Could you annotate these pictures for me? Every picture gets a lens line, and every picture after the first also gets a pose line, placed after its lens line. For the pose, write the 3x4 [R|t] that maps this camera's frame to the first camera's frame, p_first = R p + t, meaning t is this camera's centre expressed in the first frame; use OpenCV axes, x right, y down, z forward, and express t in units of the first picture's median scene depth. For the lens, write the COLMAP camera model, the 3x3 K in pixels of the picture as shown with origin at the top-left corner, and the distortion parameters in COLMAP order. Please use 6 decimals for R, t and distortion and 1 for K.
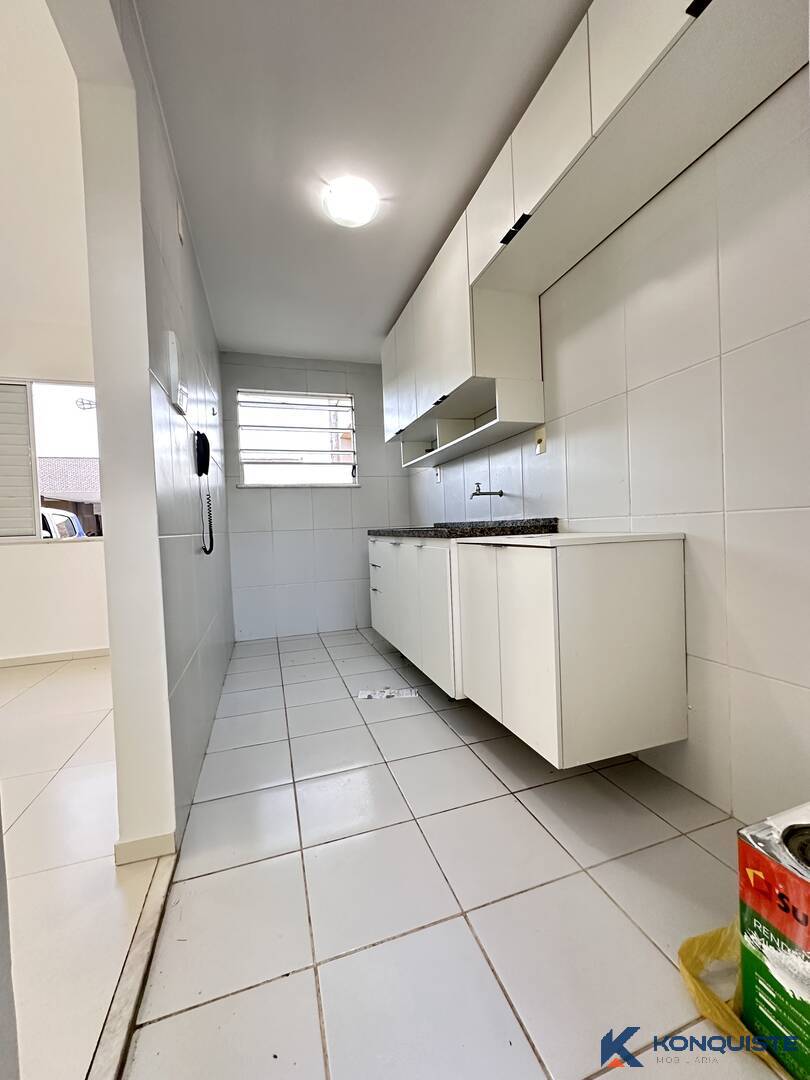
lens RADIAL K [[430.2, 0, 403.4], [0, 430.2, 540.3], [0, 0, 1]] dist [-0.001392, -0.000043]
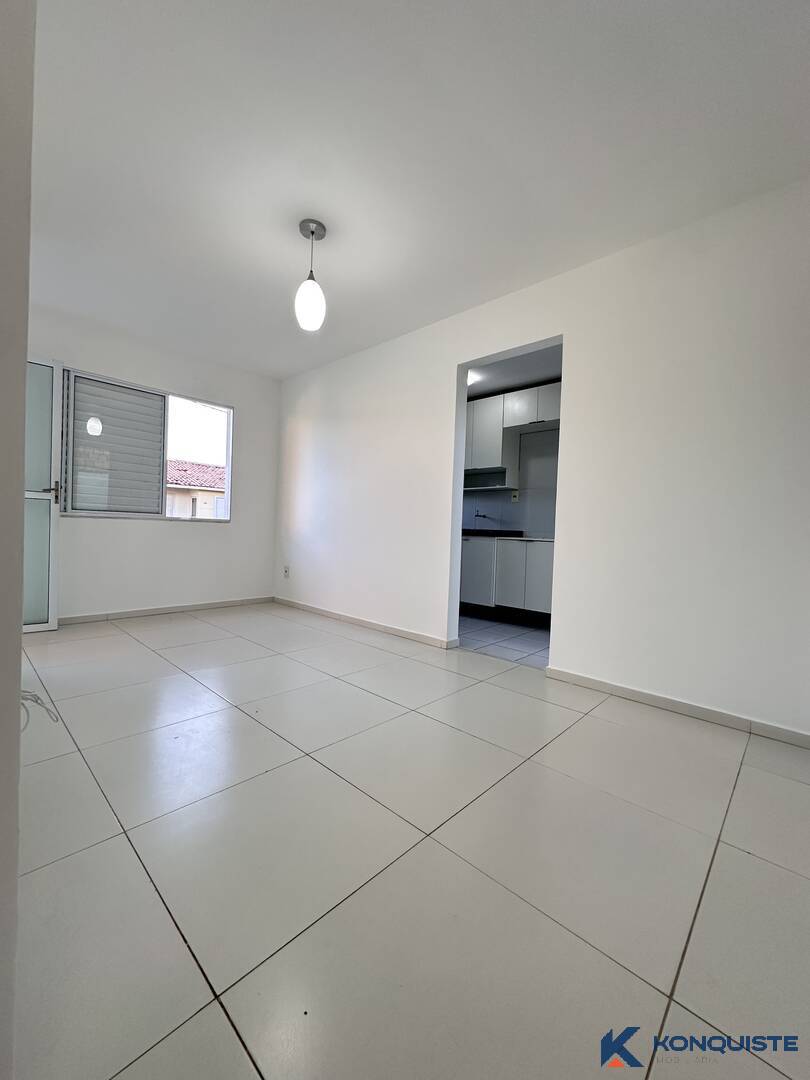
lens RADIAL K [[430.2, 0, 405.7], [0, 430.2, 536.7], [0, 0, 1]] dist [-0.001392, -0.000043]
pose [[0.868362, 0.063278, 0.491878, -1.200737], [-0.055562, 0.997995, -0.030300, 0.076085], [-0.492809, -0.001018, 0.870137, -0.647338]]
